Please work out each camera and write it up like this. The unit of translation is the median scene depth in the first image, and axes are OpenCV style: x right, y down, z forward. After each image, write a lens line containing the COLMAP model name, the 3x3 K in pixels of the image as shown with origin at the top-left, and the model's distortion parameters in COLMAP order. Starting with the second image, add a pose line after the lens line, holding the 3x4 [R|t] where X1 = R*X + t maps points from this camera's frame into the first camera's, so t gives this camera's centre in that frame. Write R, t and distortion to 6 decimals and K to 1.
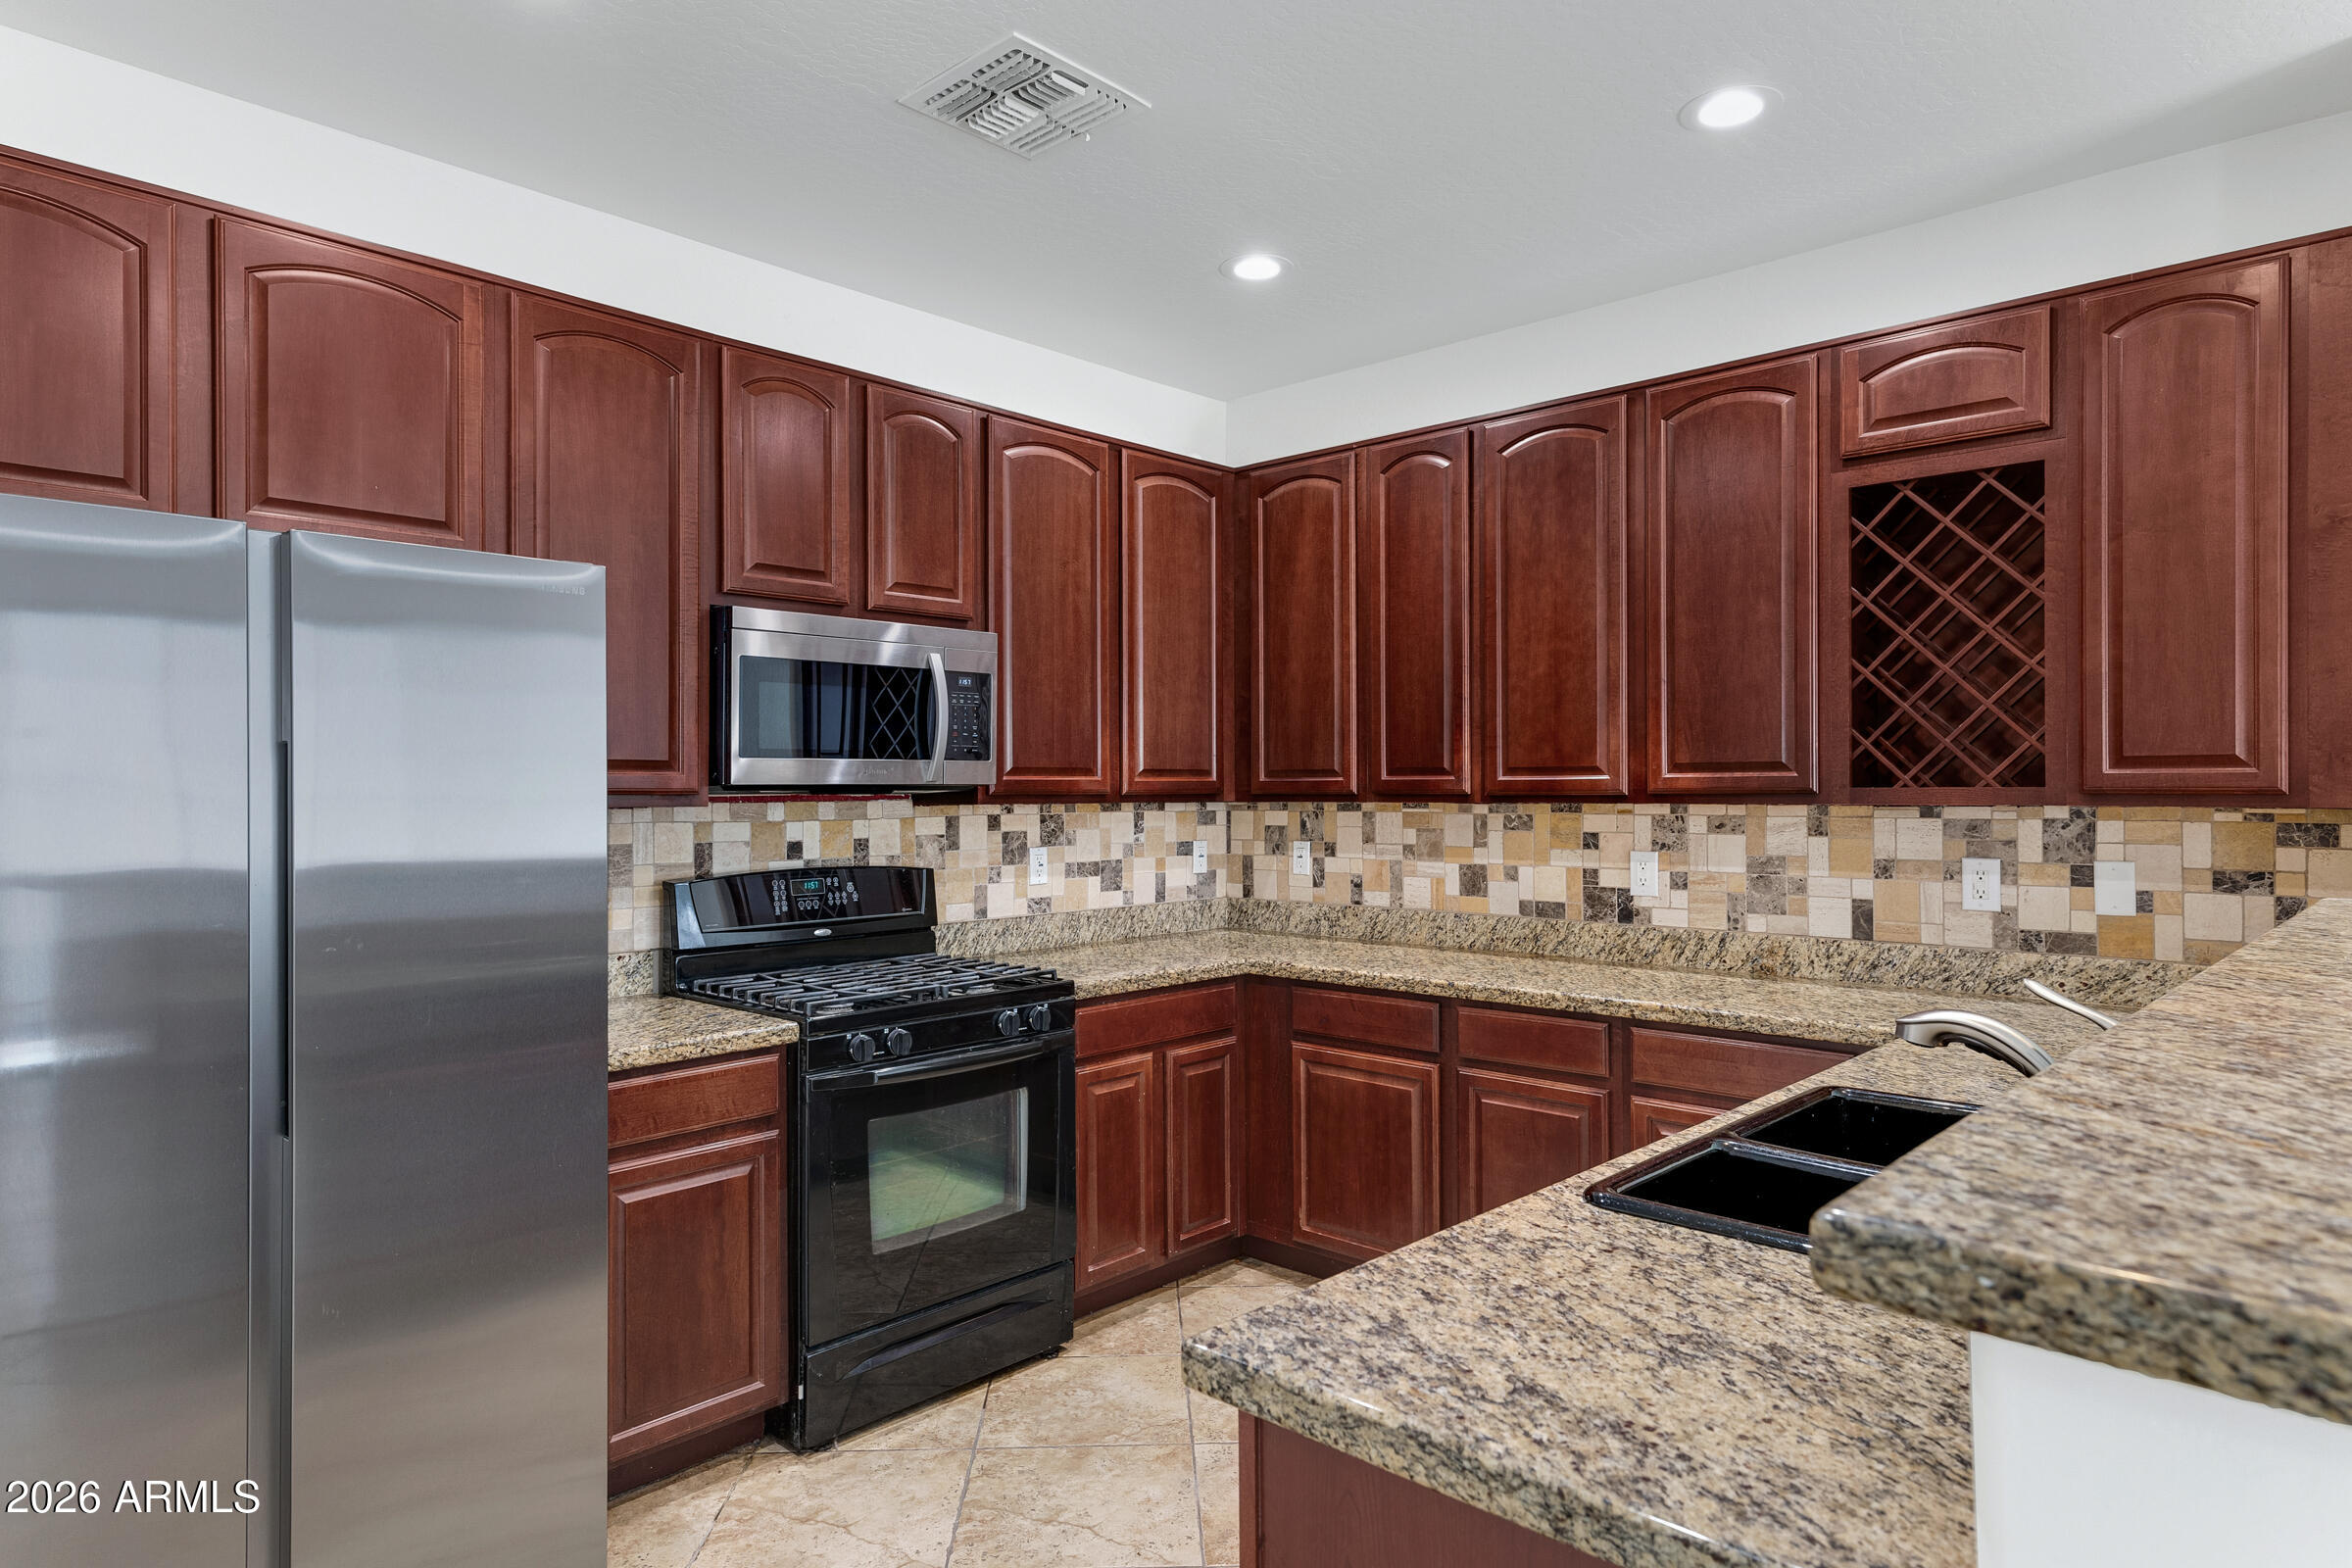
lens RADIAL K [[1395.9, 0, 1169.7], [0, 1395.9, 780.2], [0, 0, 1]] dist [0.018664, -0.004988]
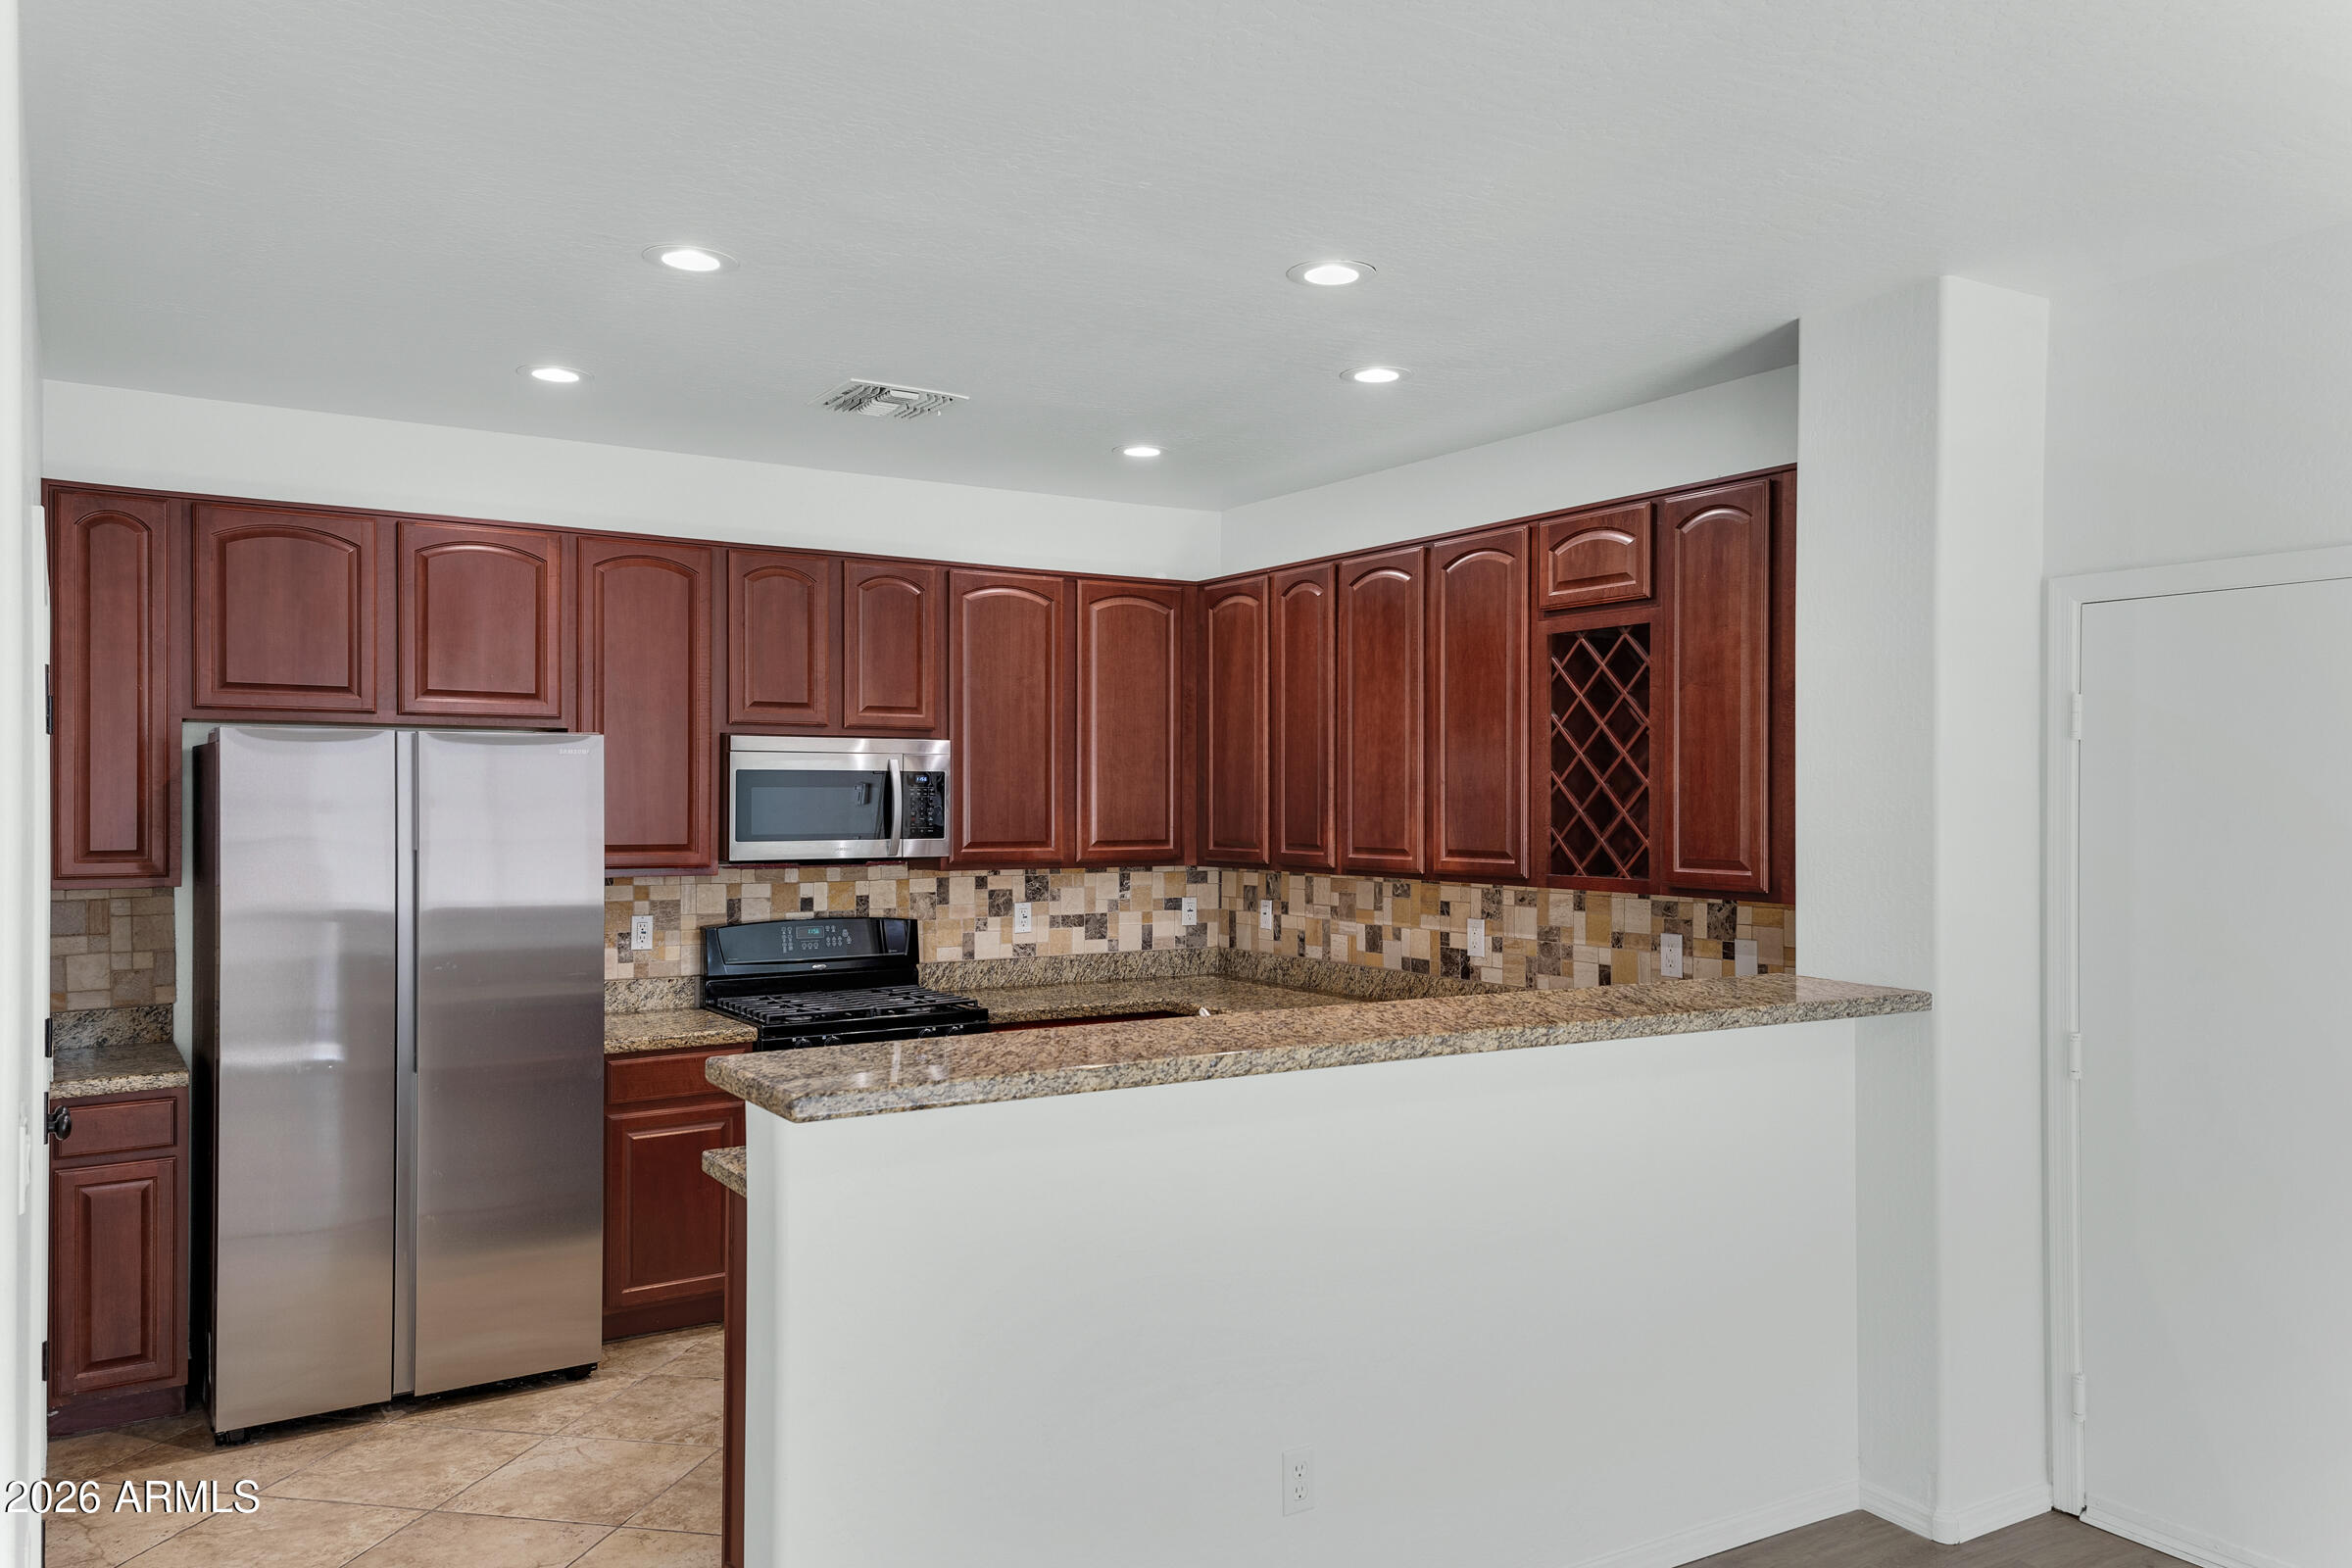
lens RADIAL K [[1703.4, 0, 1171.1], [0, 1703.4, 793.5], [0, 0, 1]] dist [0.026286, 0.001235]
pose [[0.968654, 0.004418, -0.248376, 0.463438], [-0.003821, 0.999989, 0.002888, -0.060415], [0.248386, -0.001848, 0.968659, -0.476955]]
